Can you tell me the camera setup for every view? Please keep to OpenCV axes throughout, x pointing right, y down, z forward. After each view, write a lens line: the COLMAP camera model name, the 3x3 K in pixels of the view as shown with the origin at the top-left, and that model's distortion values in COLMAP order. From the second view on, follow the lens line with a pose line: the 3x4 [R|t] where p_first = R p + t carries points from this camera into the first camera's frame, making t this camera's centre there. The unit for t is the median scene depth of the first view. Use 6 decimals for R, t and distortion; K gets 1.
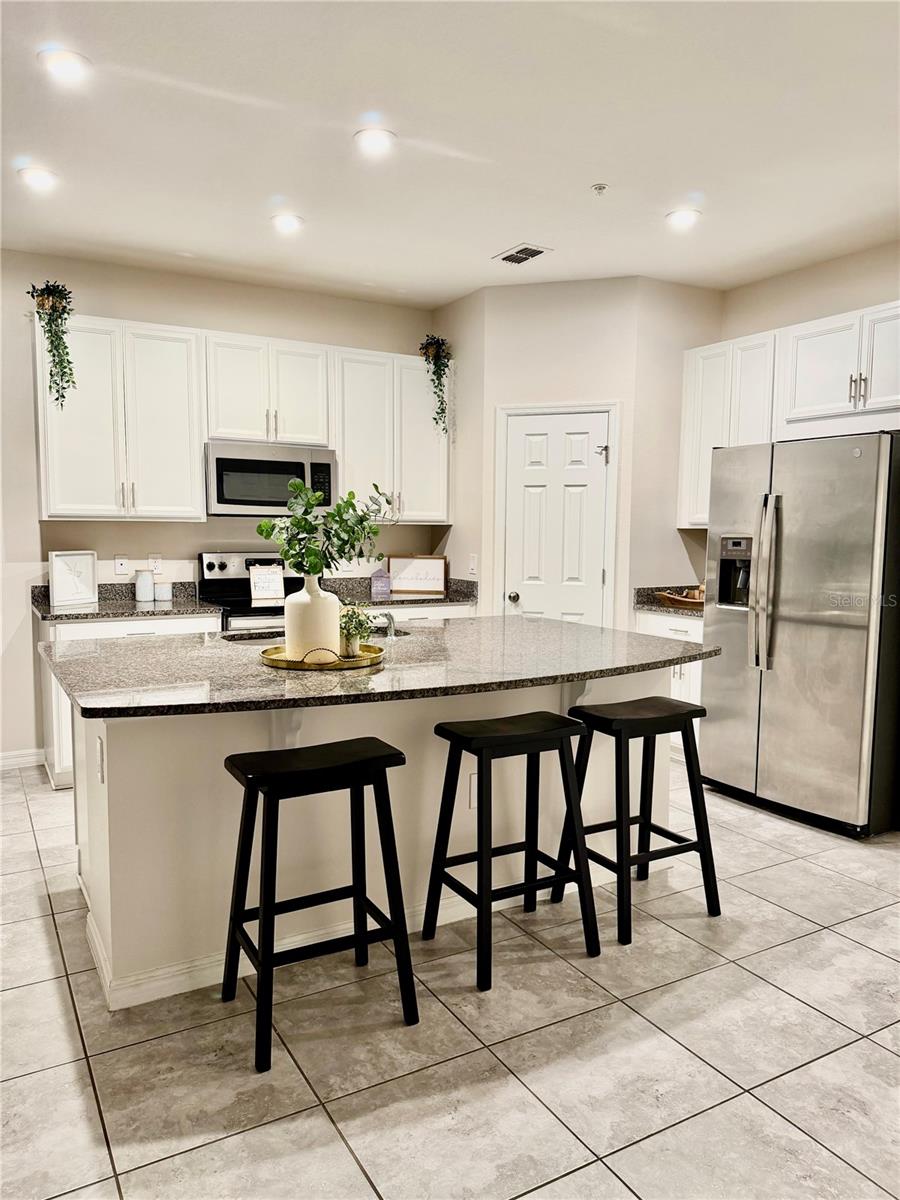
lens RADIAL K [[850.2, 0, 449.0], [0, 850.2, 591.6], [0, 0, 1]] dist [0.010492, -0.003752]
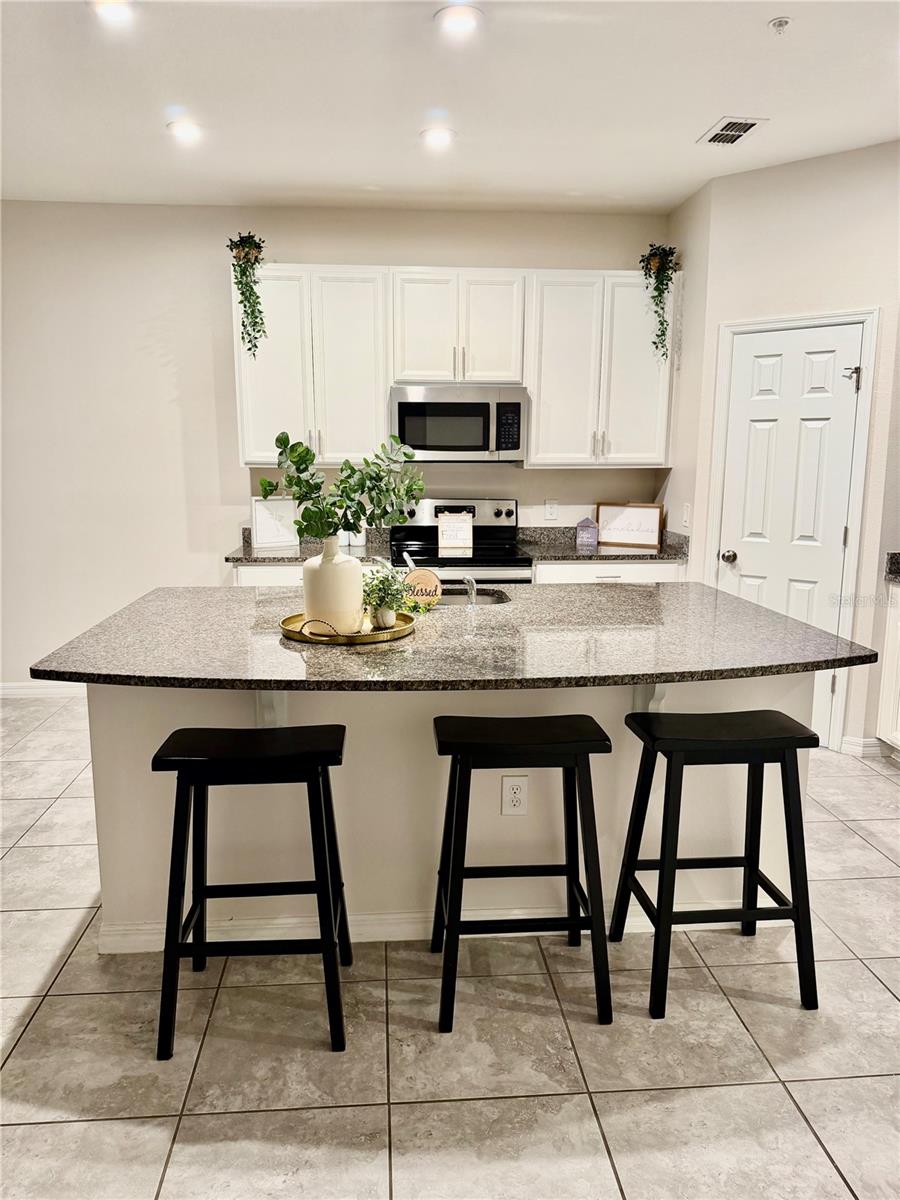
lens RADIAL K [[848.7, 0, 450.0], [0, 848.7, 600.0], [0, 0, 1]] dist [0.003074, -0.003105]
pose [[0.905307, 0.065277, -0.419712, 0.228205], [-0.028047, 0.995151, 0.094277, -0.028100], [0.423831, -0.073577, 0.902748, 0.157329]]
